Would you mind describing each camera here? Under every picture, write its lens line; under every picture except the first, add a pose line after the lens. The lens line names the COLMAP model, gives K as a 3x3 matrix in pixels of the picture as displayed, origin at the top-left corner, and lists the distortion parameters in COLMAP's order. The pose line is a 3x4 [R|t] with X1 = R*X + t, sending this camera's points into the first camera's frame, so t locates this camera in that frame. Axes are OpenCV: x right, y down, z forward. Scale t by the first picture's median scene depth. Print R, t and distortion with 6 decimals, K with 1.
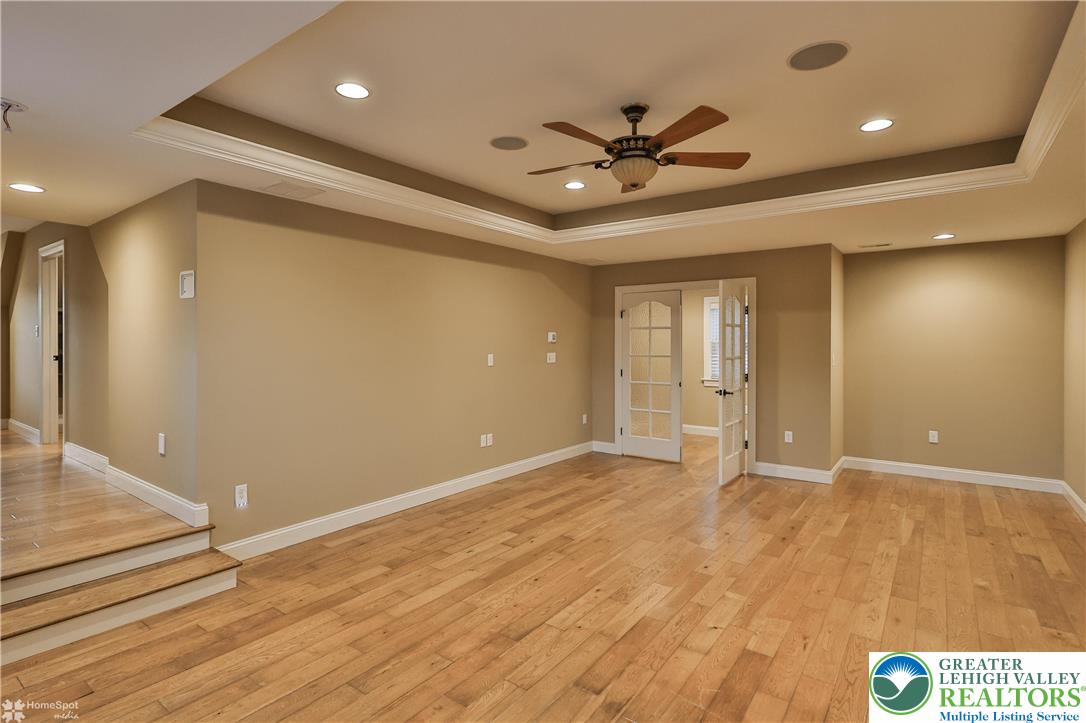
lens RADIAL K [[554.8, 0, 543.0], [0, 554.8, 361.5], [0, 0, 1]] dist [0.014848, 0.000462]
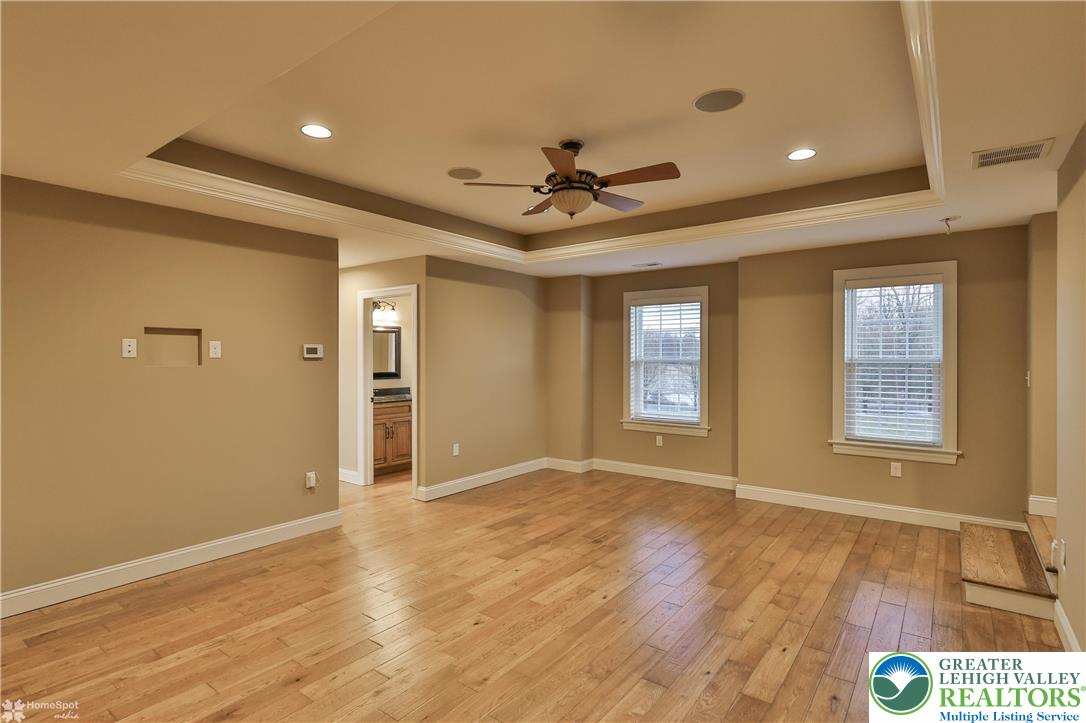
lens RADIAL K [[554.8, 0, 543.0], [0, 554.8, 361.5], [0, 0, 1]] dist [0.014848, 0.000462]
pose [[-0.999872, -0.000602, 0.015982, 0.212555], [0.000017, 0.999249, 0.038741, -0.071724], [-0.015993, 0.038737, -0.999121, 2.186046]]
